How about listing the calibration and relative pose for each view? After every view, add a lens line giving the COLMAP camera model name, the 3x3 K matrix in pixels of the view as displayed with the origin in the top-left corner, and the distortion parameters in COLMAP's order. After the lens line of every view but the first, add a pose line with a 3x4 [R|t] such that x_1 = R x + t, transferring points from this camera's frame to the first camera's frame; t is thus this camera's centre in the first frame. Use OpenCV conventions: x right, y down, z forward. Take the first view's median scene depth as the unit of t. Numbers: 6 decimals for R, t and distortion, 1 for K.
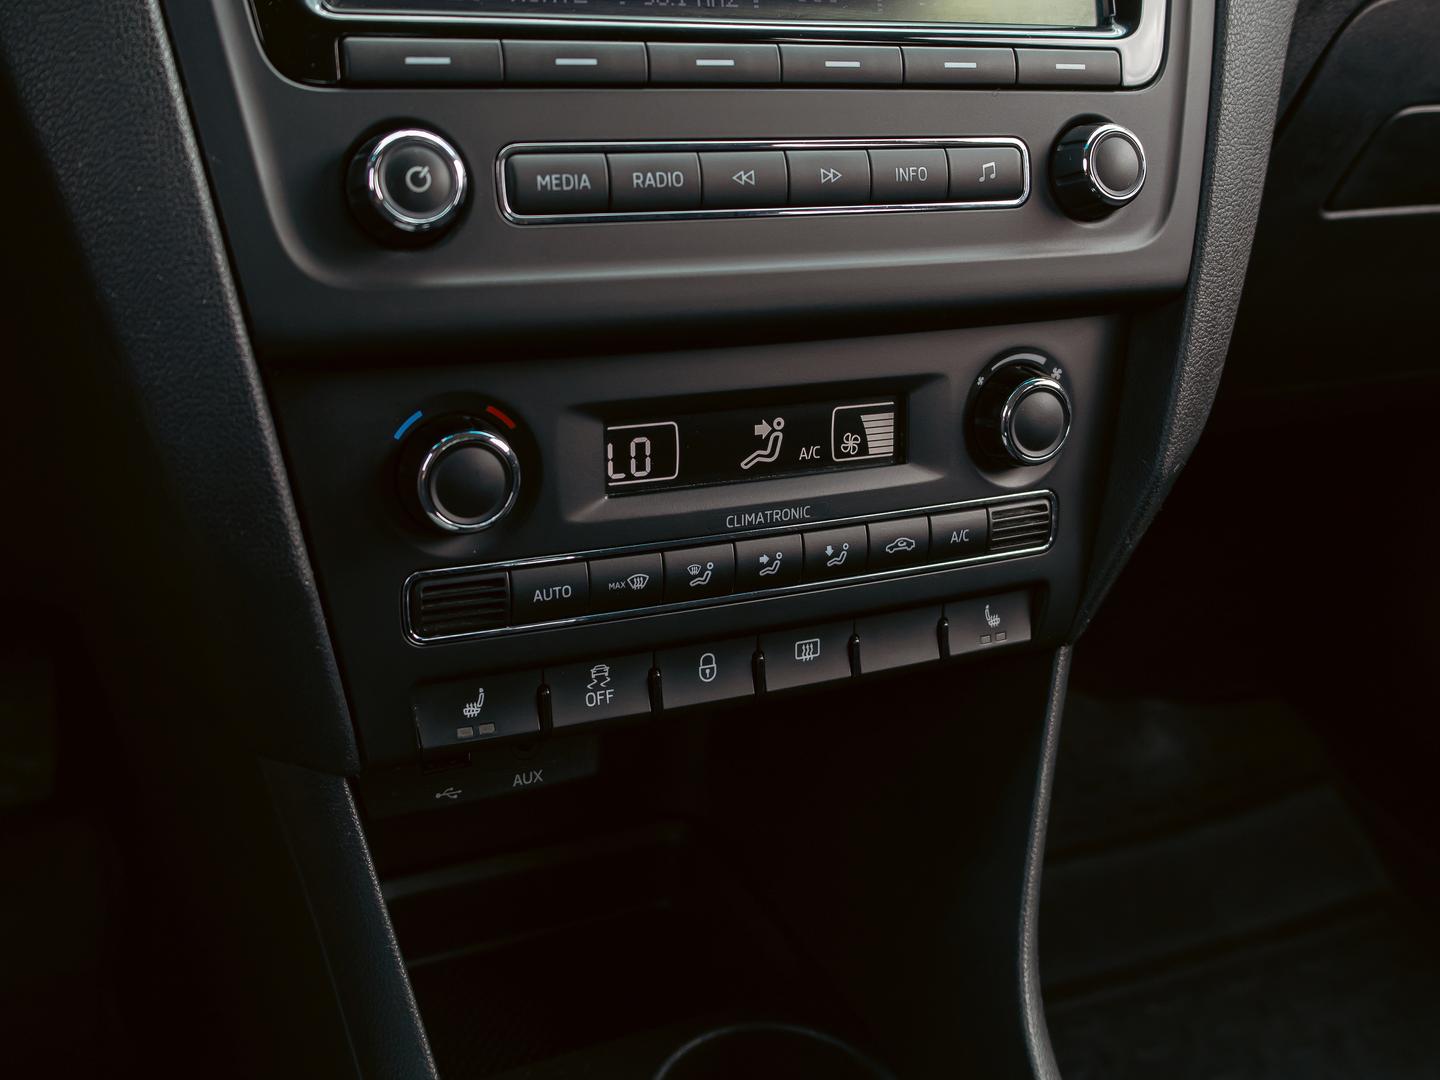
lens RADIAL K [[1653.0, 0, 778.4], [0, 1653.0, 539.3], [0, 0, 1]] dist [-0.013275, 0.009550]
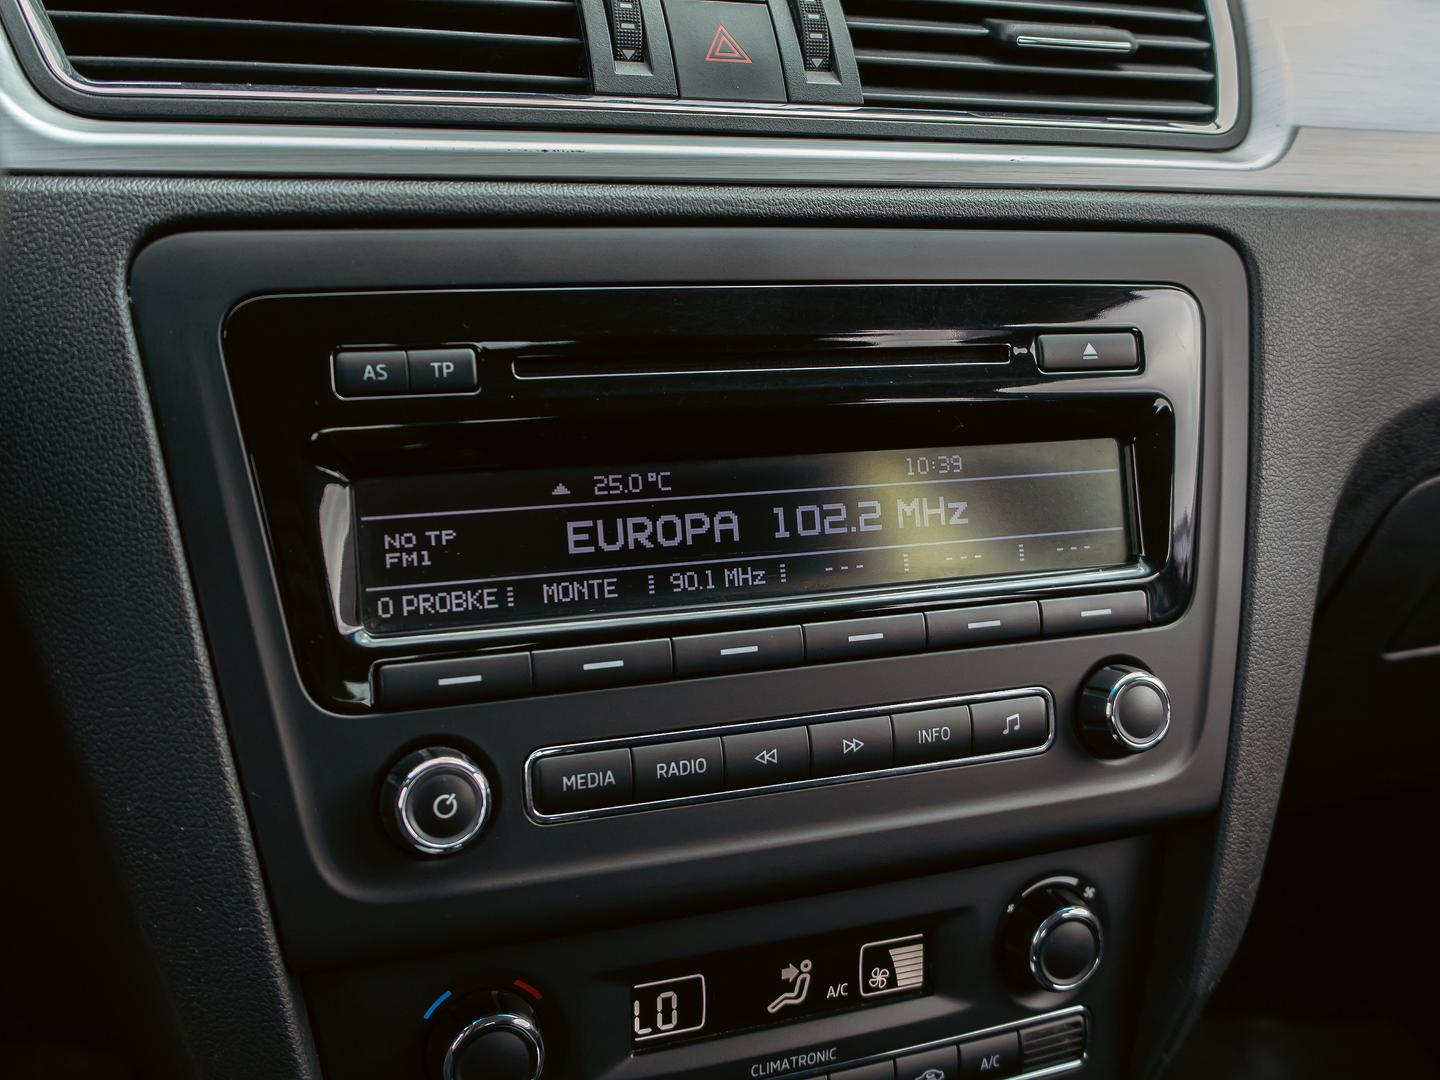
lens RADIAL K [[1653.0, 0, 778.4], [0, 1653.0, 539.3], [0, 0, 1]] dist [-0.013275, 0.009550]
pose [[0.997294, 0.005146, -0.073334, 0.058829], [-0.012061, 0.995483, -0.094170, -0.245180], [0.072518, 0.094800, 0.992851, -0.037497]]
